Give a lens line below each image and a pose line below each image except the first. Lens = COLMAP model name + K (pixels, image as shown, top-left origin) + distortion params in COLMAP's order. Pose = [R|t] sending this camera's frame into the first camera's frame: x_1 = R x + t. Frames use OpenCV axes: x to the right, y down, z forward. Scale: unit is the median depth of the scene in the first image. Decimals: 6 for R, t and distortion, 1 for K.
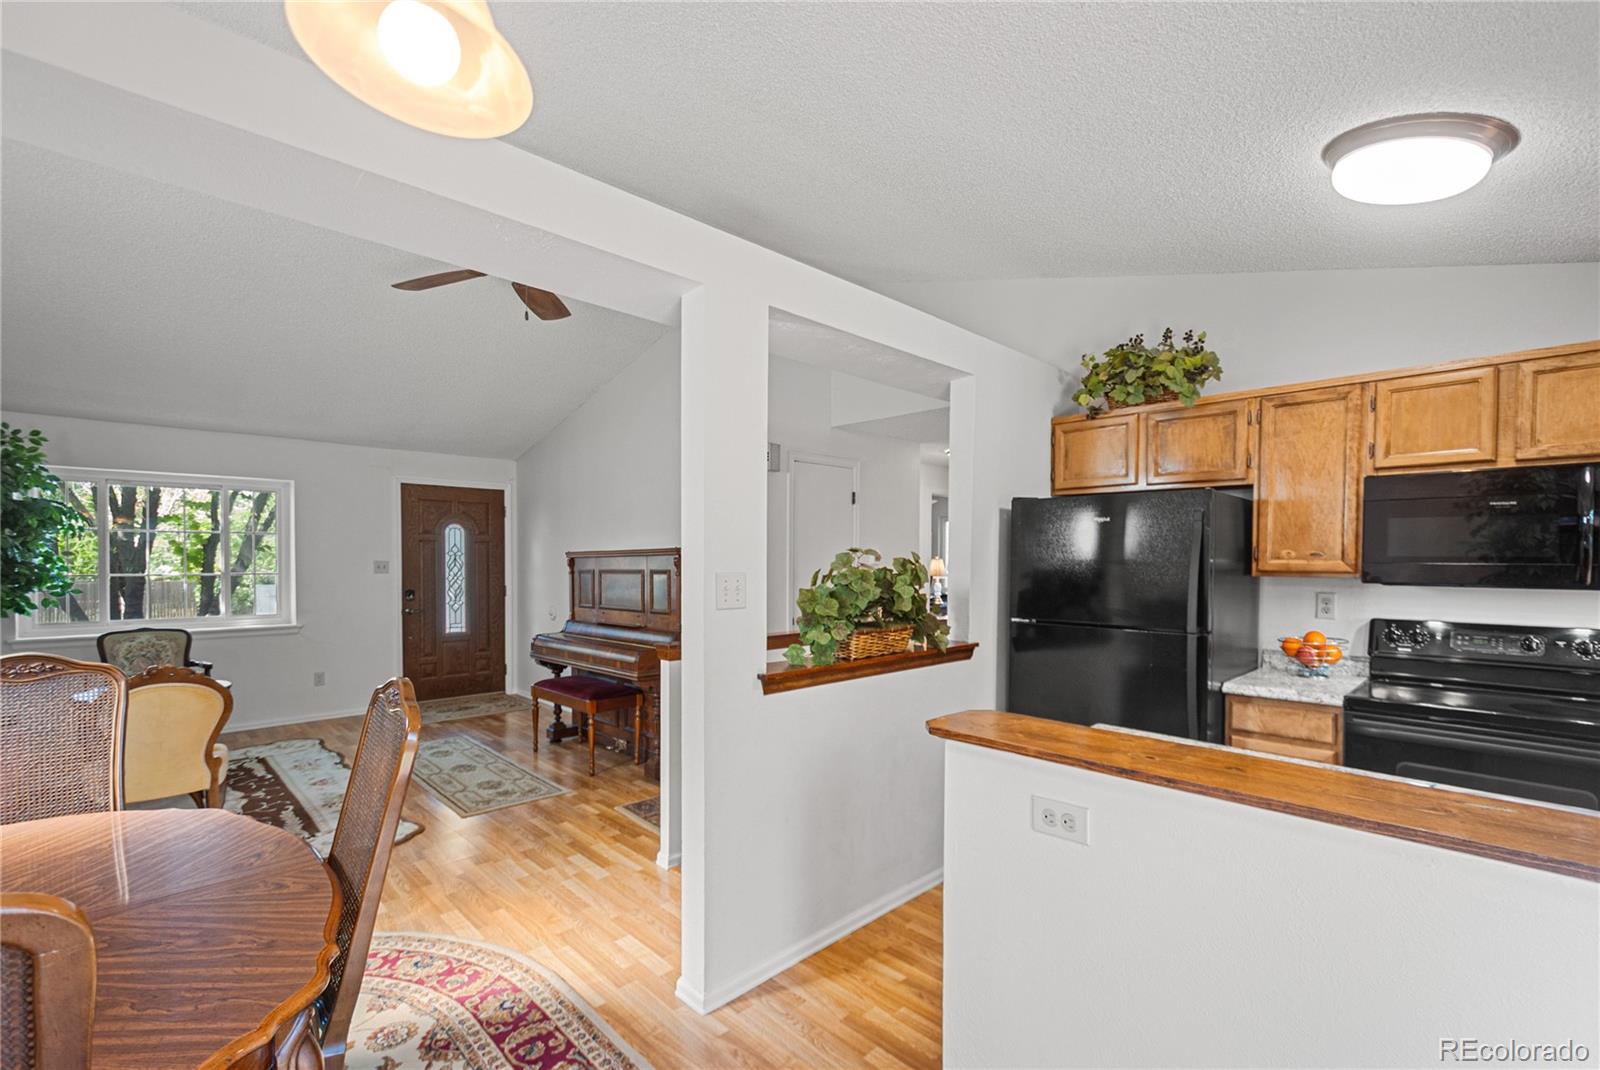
lens RADIAL K [[705.7, 0, 819.1], [0, 705.7, 575.7], [0, 0, 1]] dist [0.010620, -0.002733]
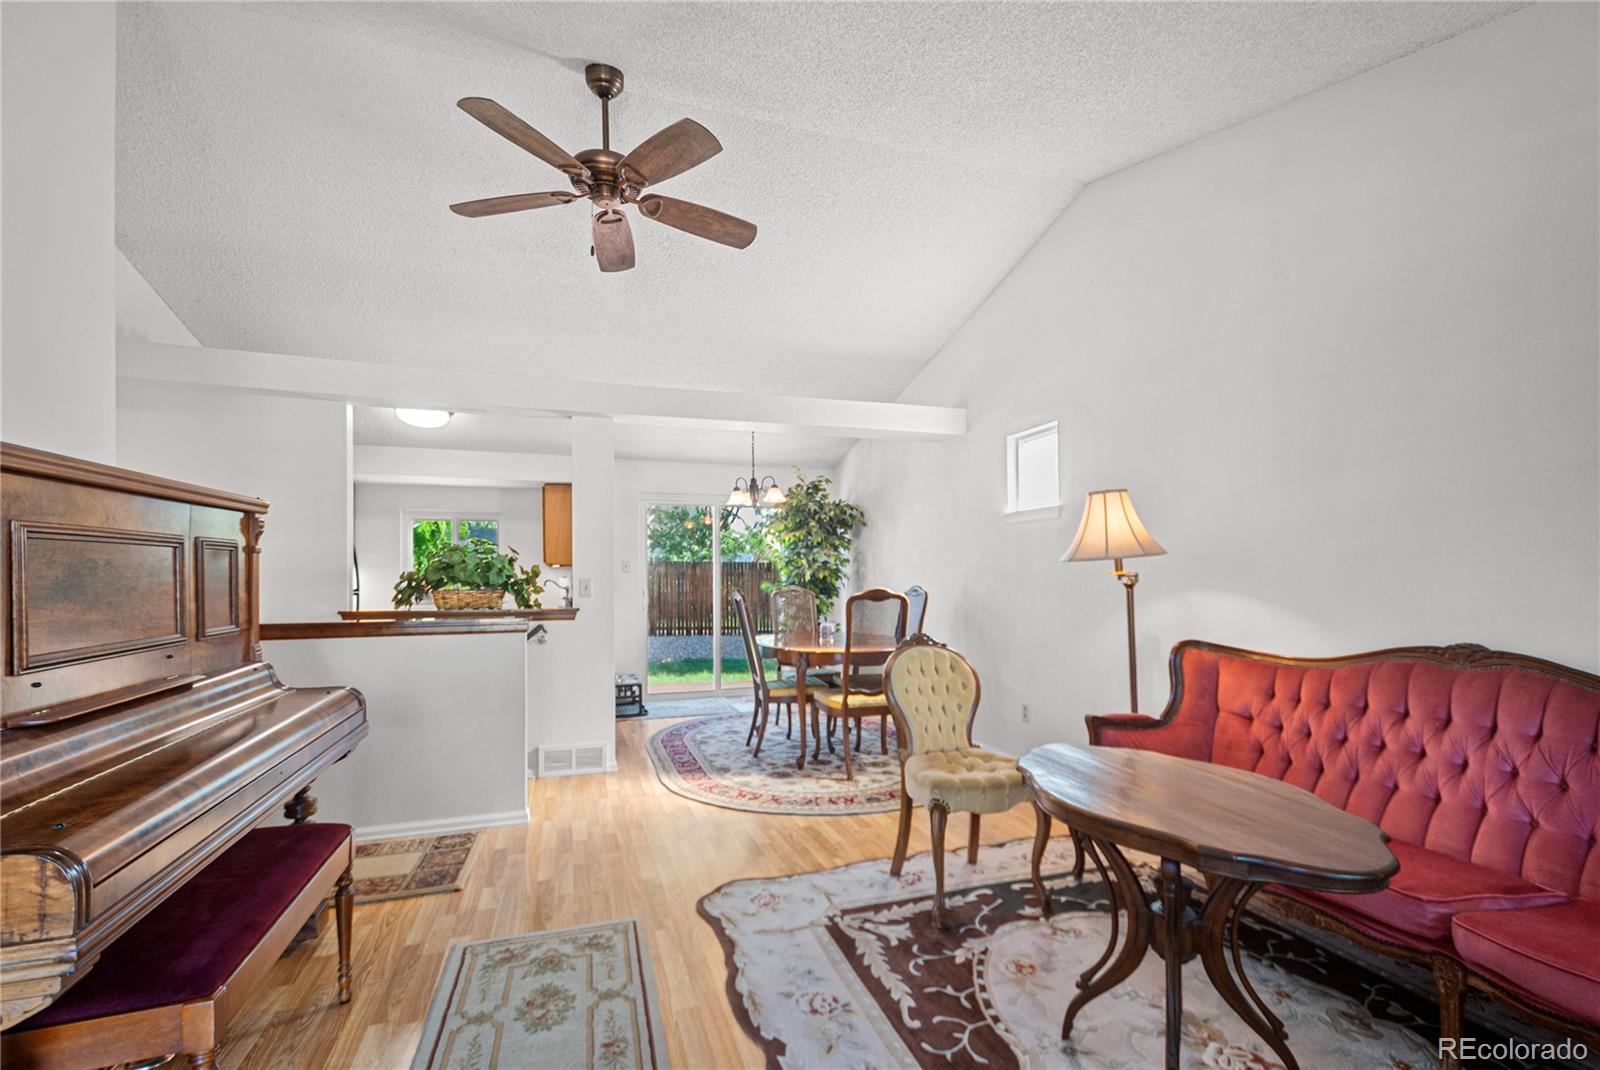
lens RADIAL K [[705.7, 0, 812.3], [0, 705.7, 574.8], [0, 0, 1]] dist [0.010620, -0.002733]
pose [[-0.897918, 0.007284, 0.440102, -0.744803], [0.016453, 0.999720, 0.017021, 0.012239], [-0.439854, 0.022524, -0.897787, 1.204239]]
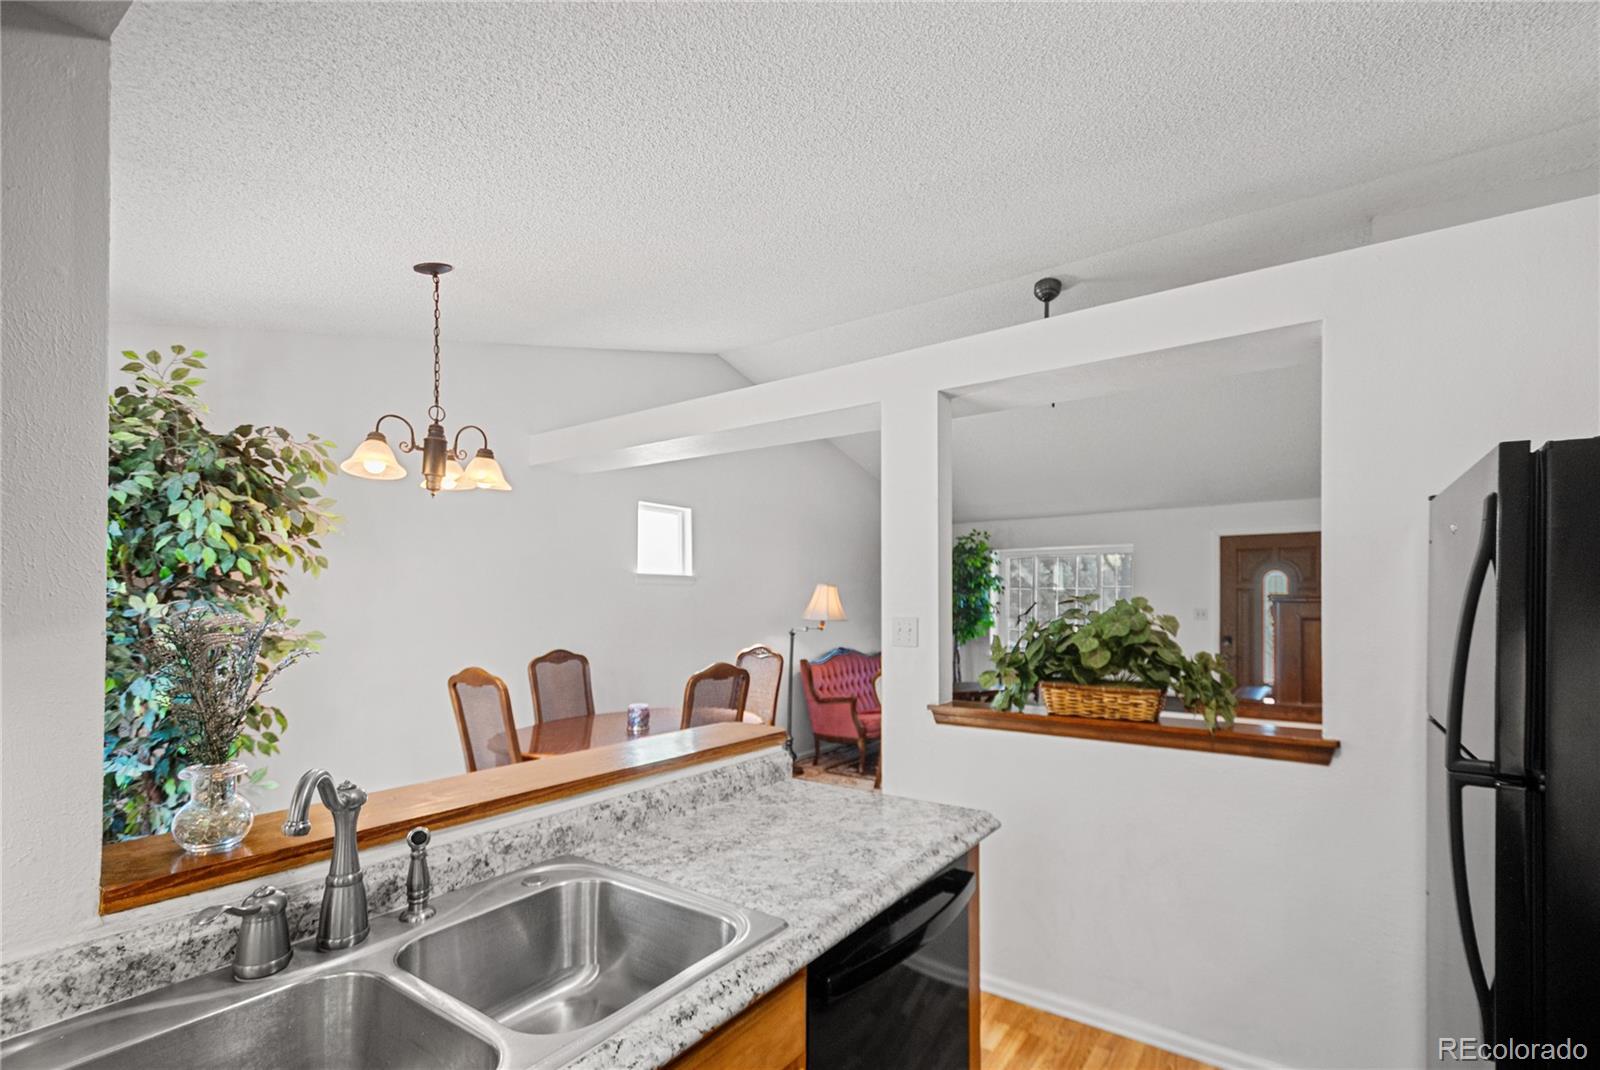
lens RADIAL K [[705.7, 0, 815.3], [0, 705.7, 609.7], [0, 0, 1]] dist [0.010620, -0.002733]
pose [[0.166908, 0.002686, -0.985969, 0.501721], [-0.022476, 0.999747, -0.001082, -0.005671], [0.985716, 0.022341, 0.166926, 0.298654]]
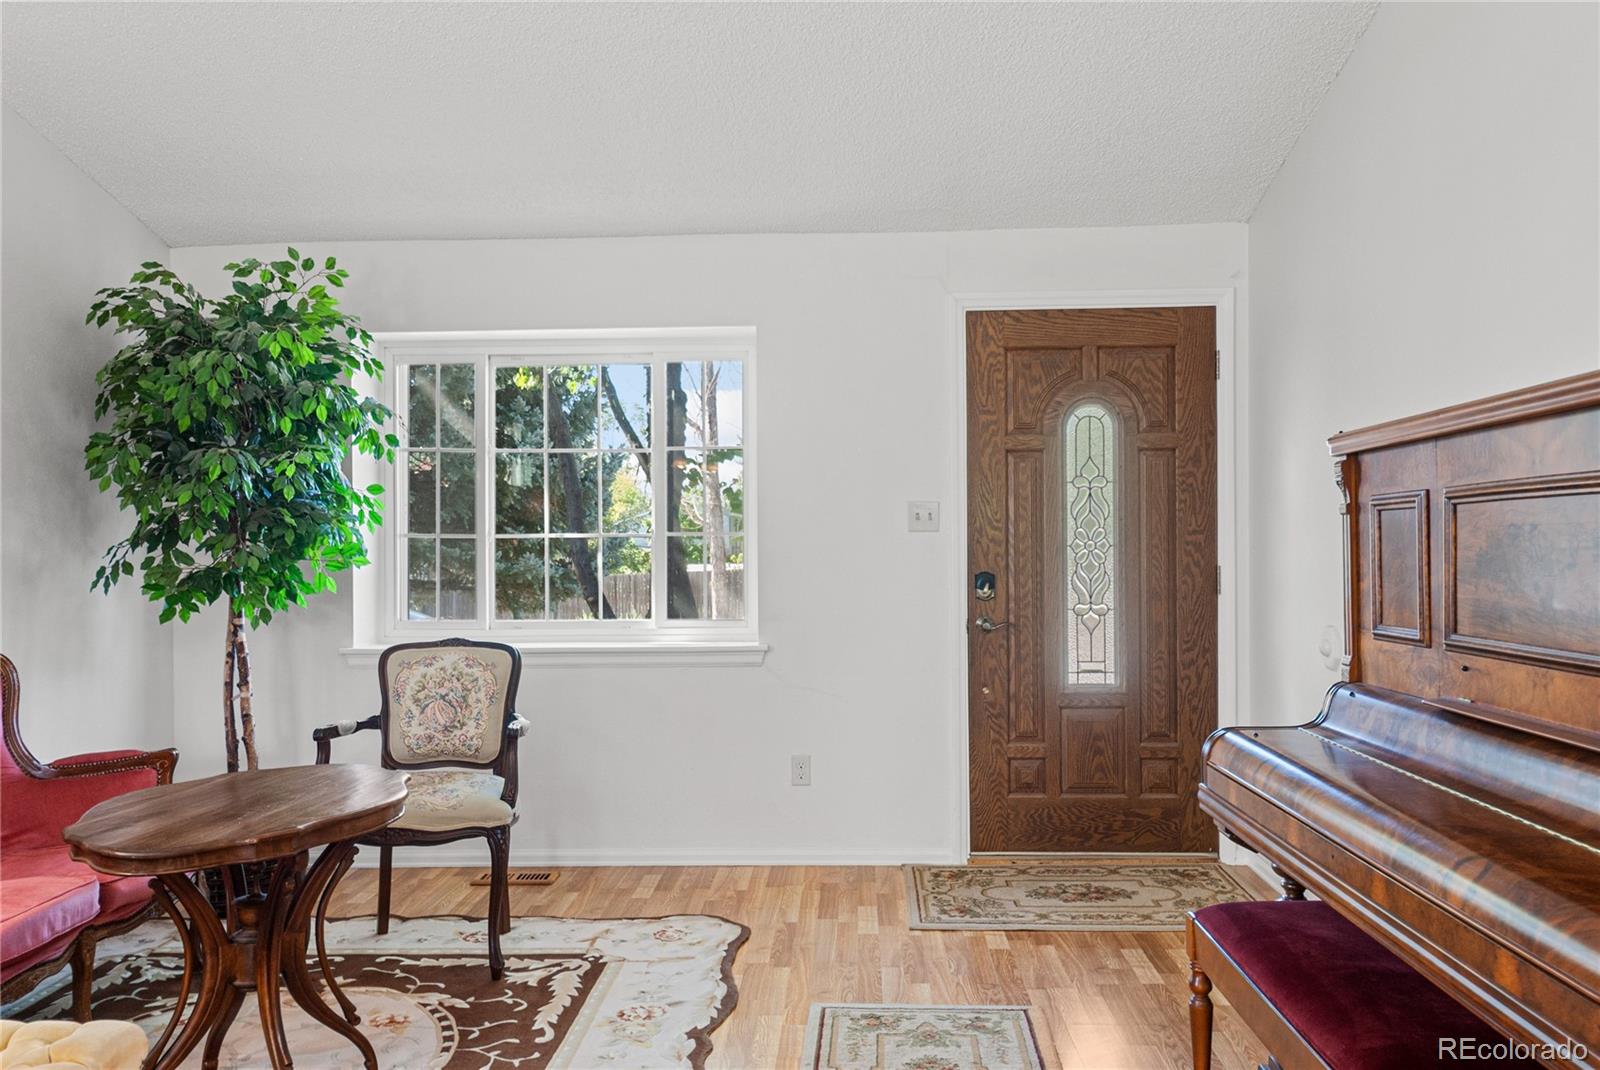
lens RADIAL K [[1276.8, 0, 809.8], [0, 1276.8, 542.7], [0, 0, 1]] dist [0.005840, -0.011338]
pose [[0.678349, -0.006576, -0.734710, -0.151105], [-0.006475, 0.999868, -0.014928, 0.020078], [0.734711, 0.014884, 0.678217, 0.594693]]
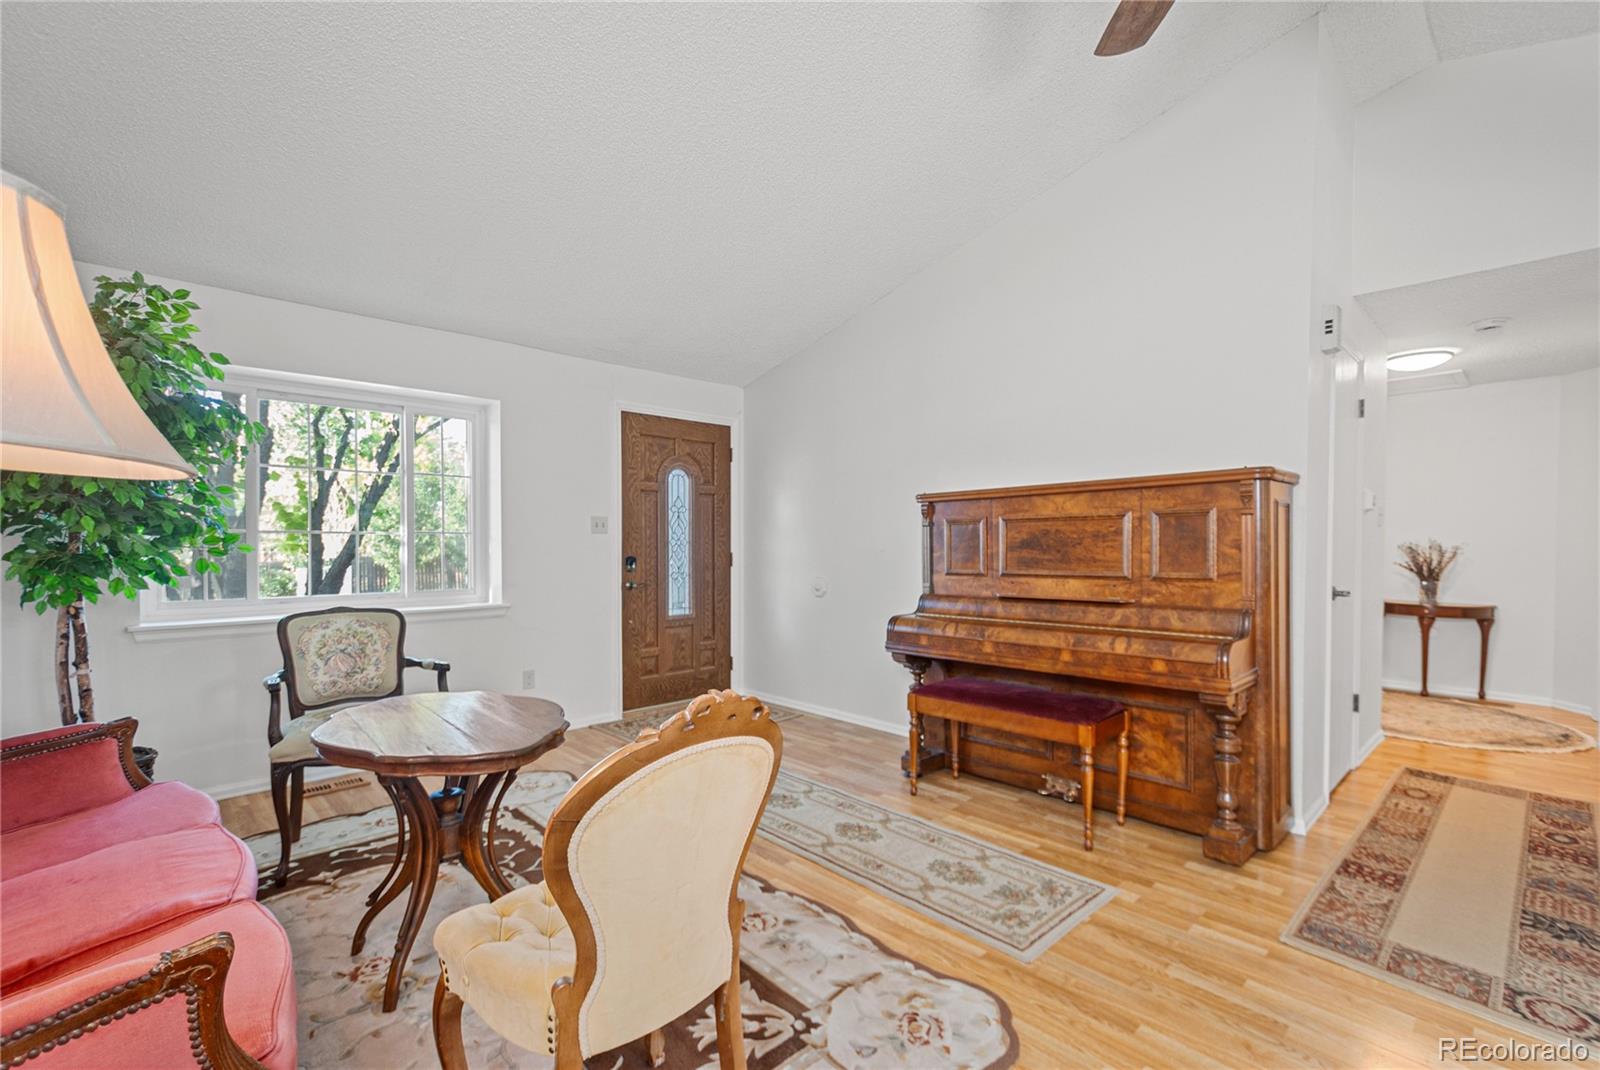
lens RADIAL K [[705.7, 0, 815.6], [0, 705.7, 553.4], [0, 0, 1]] dist [0.010620, -0.002733]
pose [[0.999881, -0.005013, -0.014600, -0.517961], [0.004879, 0.999946, -0.009186, 0.033582], [0.014646, 0.009114, 0.999851, 0.373555]]
